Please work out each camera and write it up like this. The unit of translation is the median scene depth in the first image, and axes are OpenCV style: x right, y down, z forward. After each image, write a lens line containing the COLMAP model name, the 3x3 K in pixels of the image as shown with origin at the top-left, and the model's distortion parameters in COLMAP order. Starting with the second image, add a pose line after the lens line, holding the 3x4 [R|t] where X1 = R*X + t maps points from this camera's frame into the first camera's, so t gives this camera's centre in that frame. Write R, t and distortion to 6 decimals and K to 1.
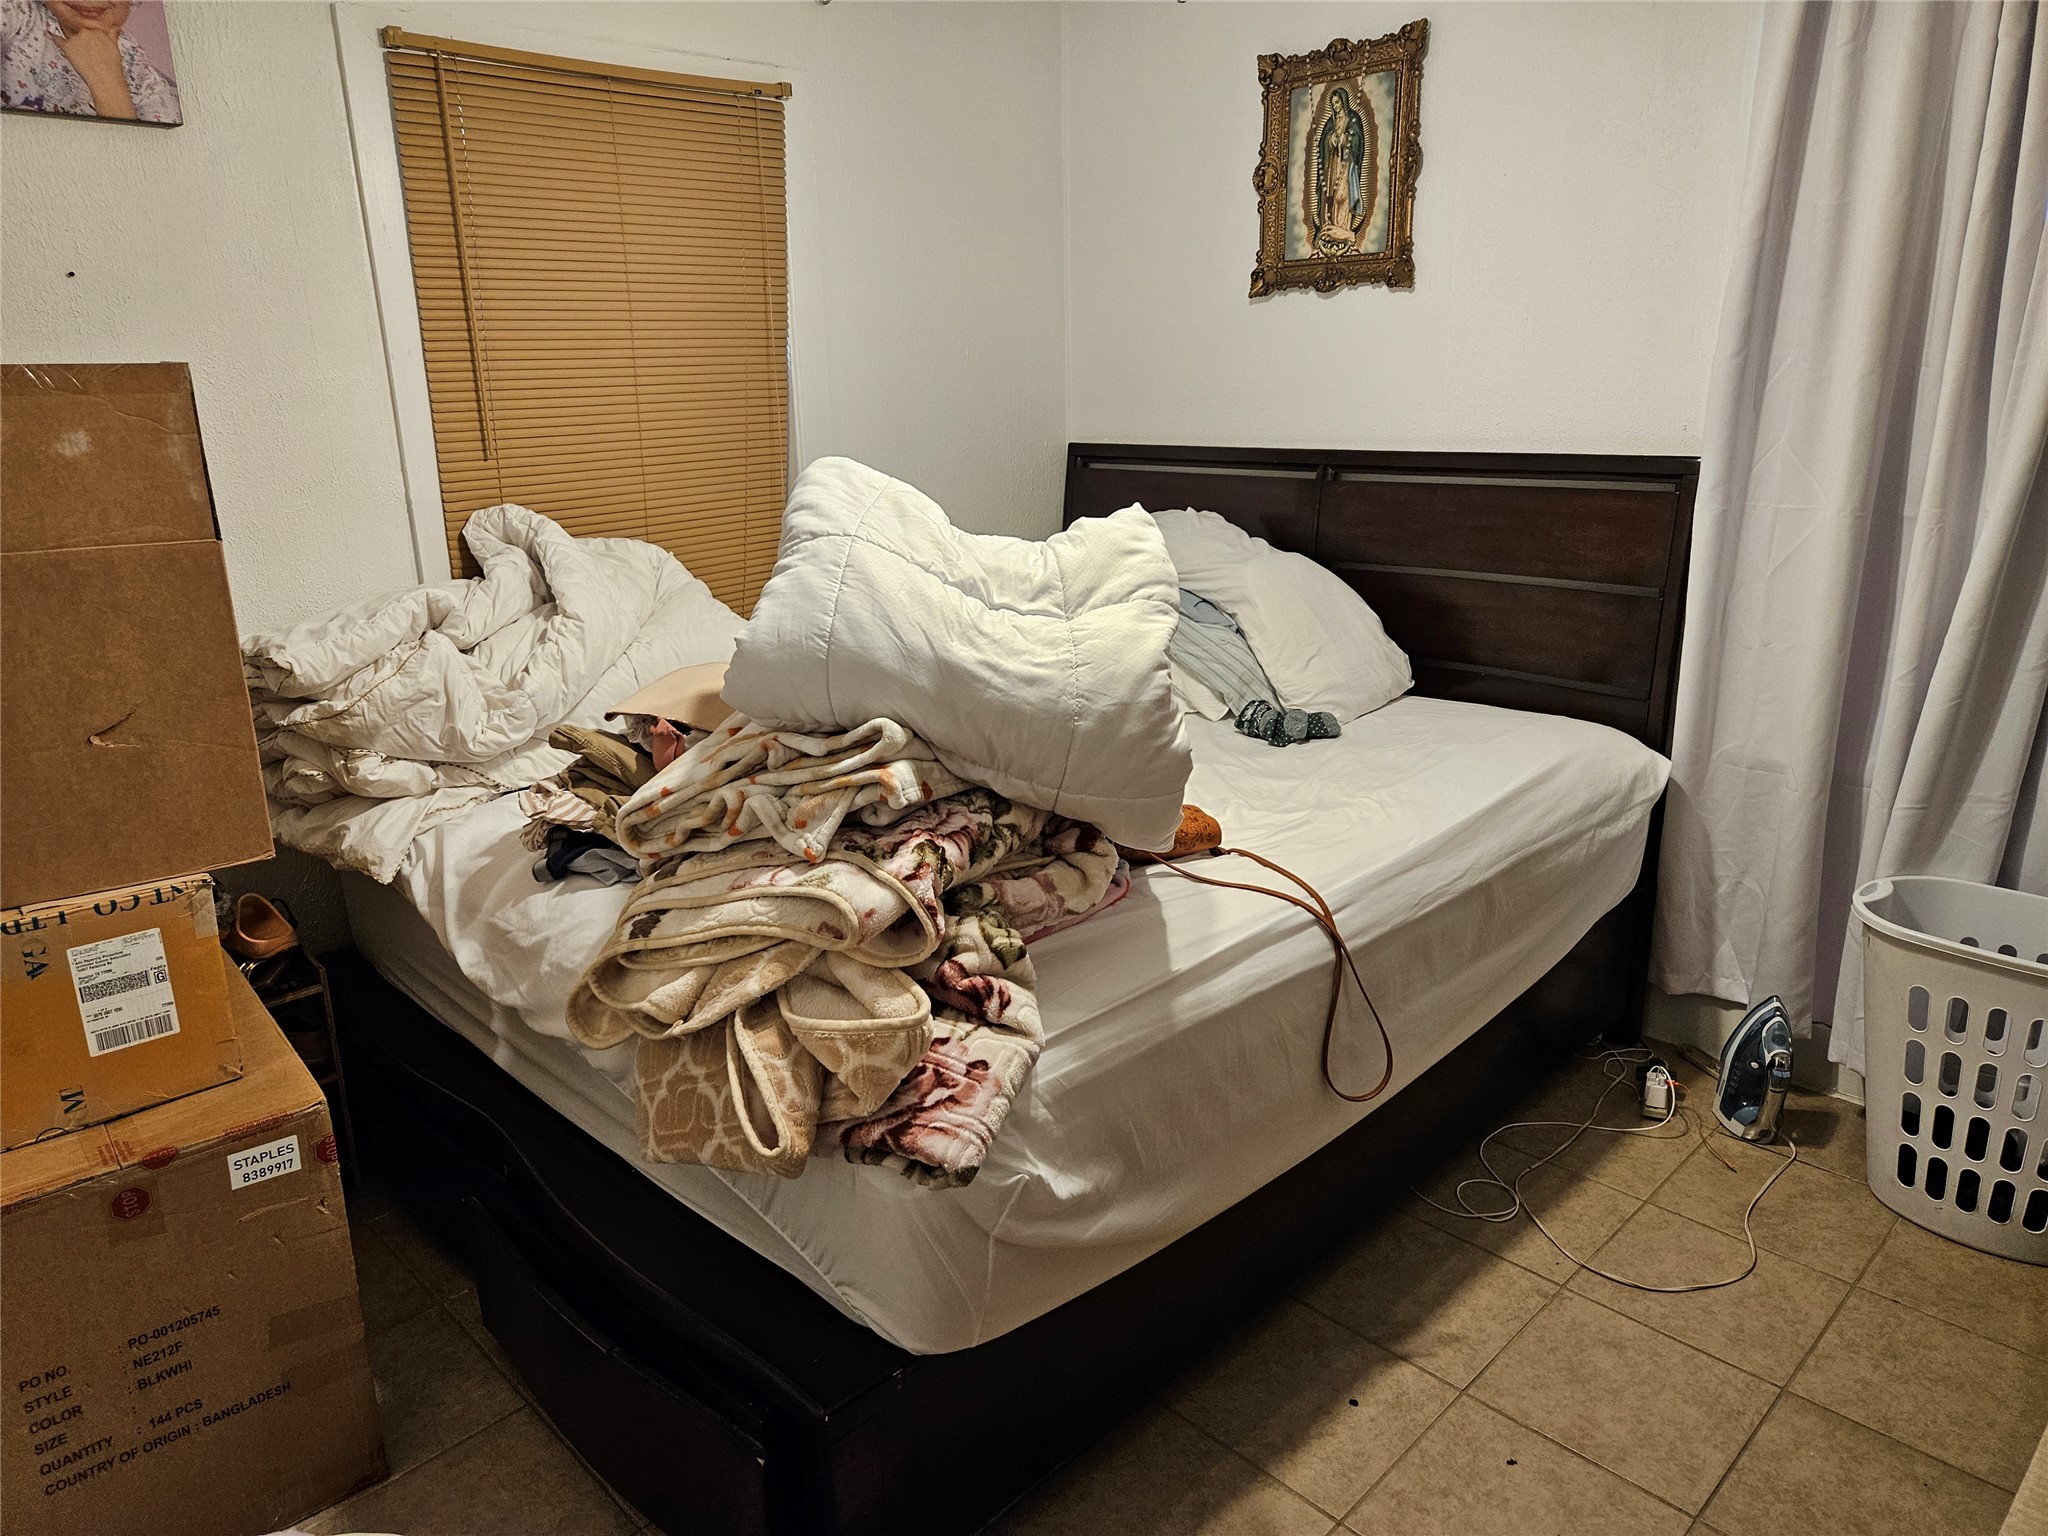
lens RADIAL K [[1366.0, 0, 1023.4], [0, 1366.0, 736.2], [0, 0, 1]] dist [0.059601, -0.041565]
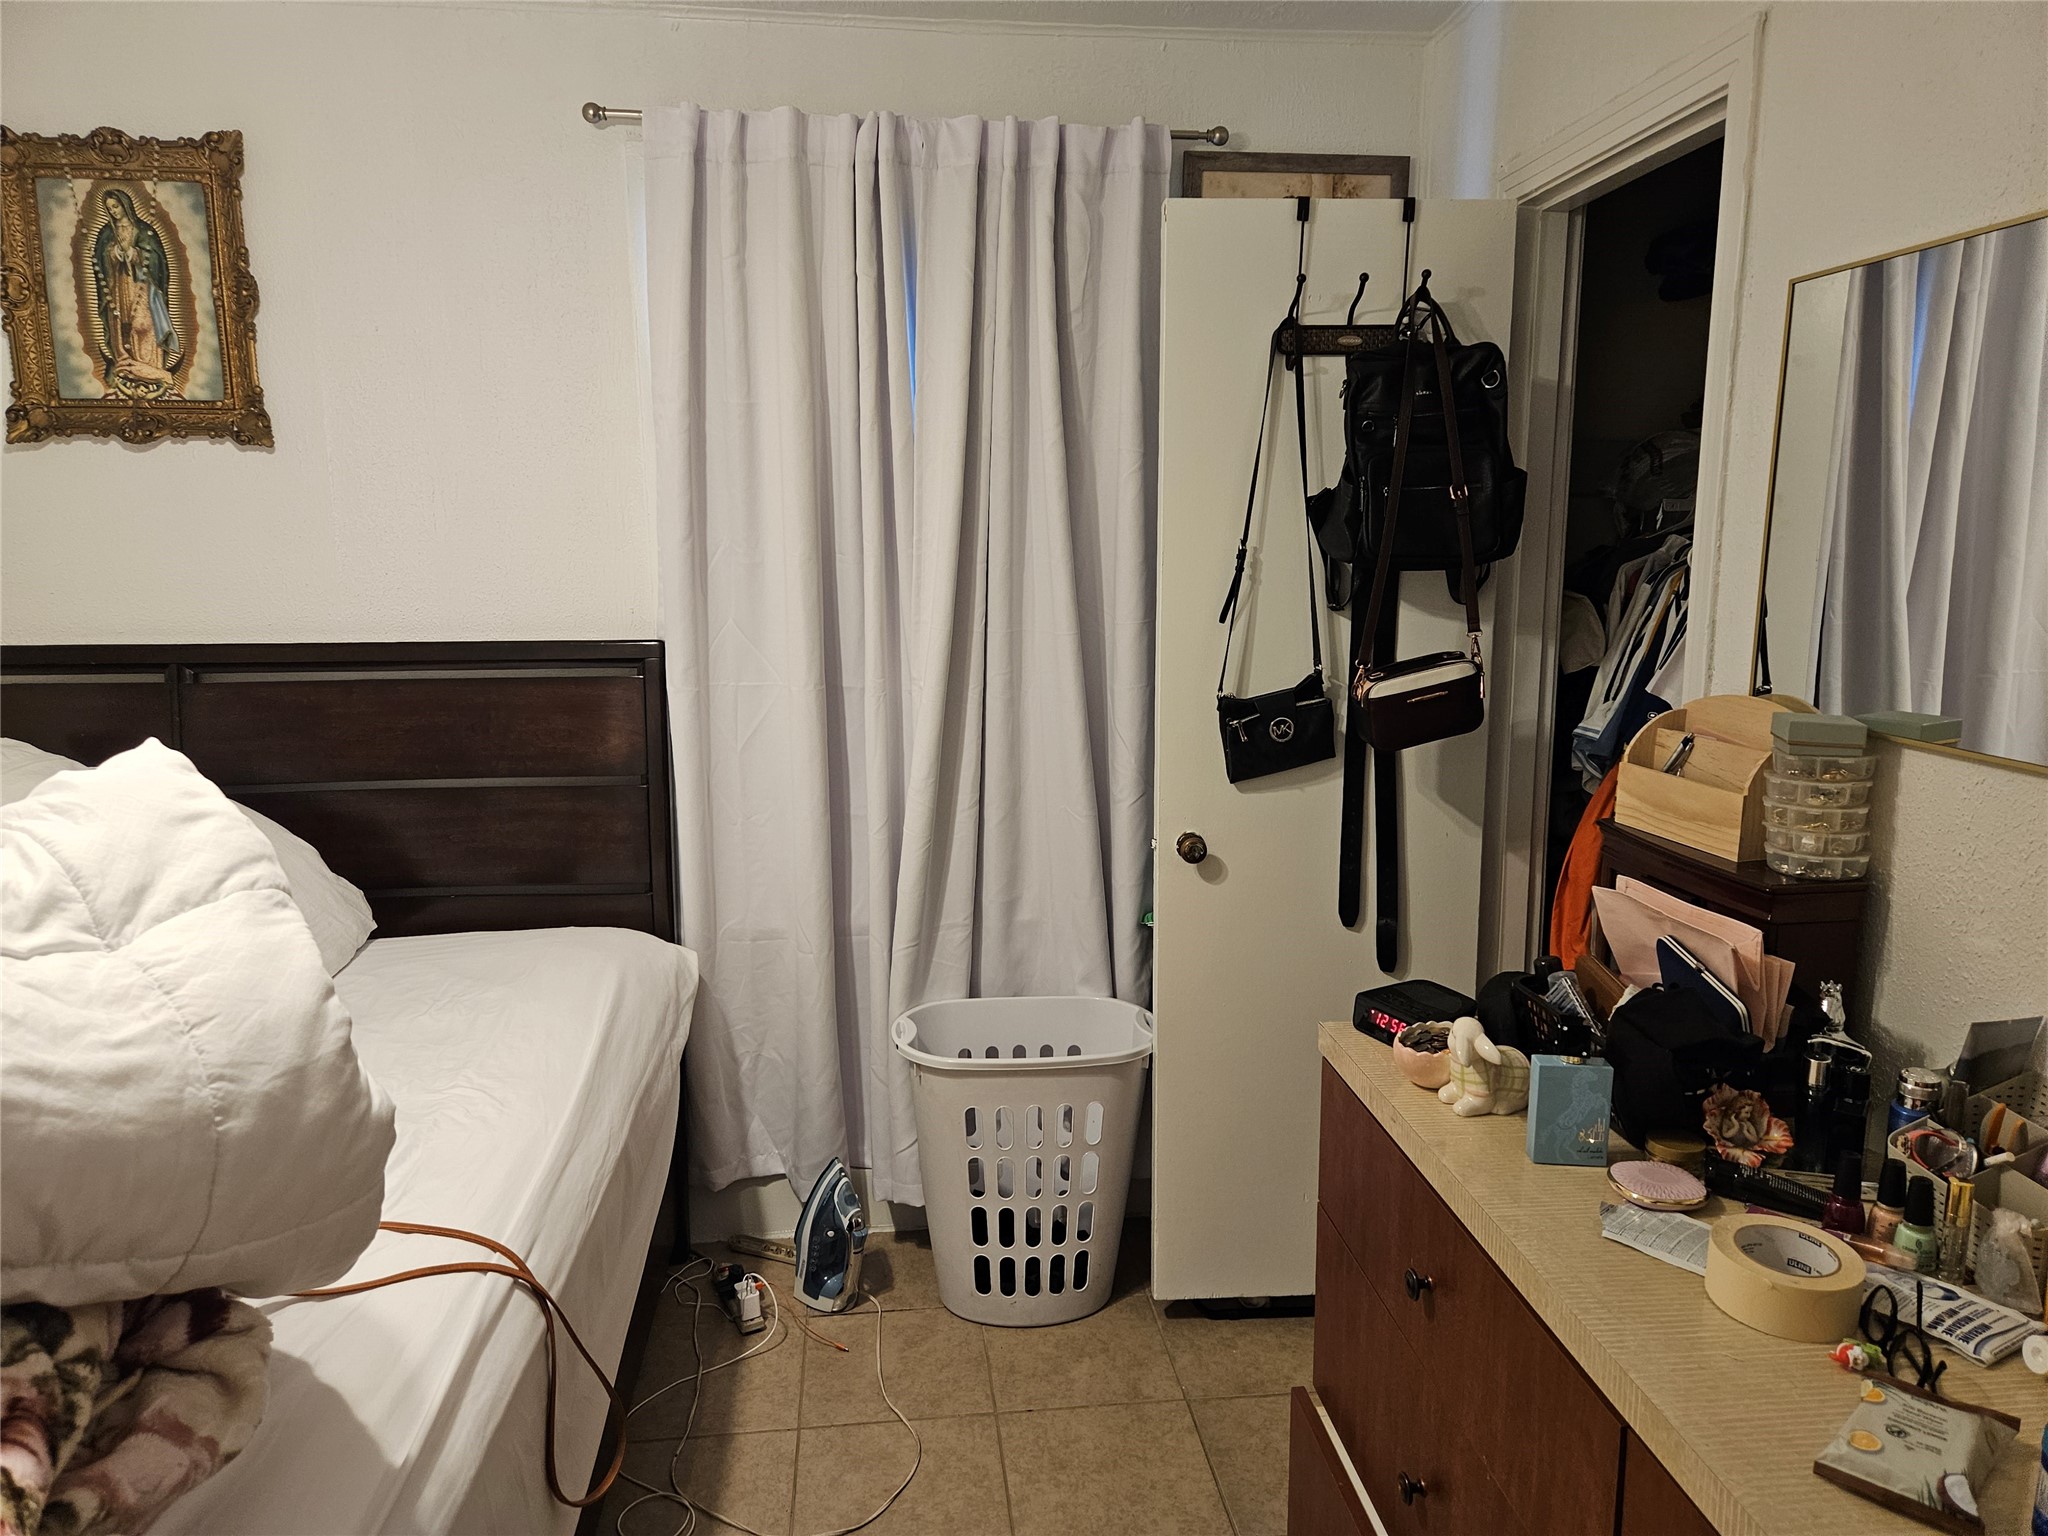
lens RADIAL K [[1358.3, 0, 1036.4], [0, 1358.3, 757.1], [0, 0, 1]] dist [0.056129, -0.036251]
pose [[0.620650, -0.106167, 0.776867, -0.102017], [0.193725, 0.980837, -0.020727, -0.046688], [-0.759779, 0.163363, 0.629324, 0.197593]]
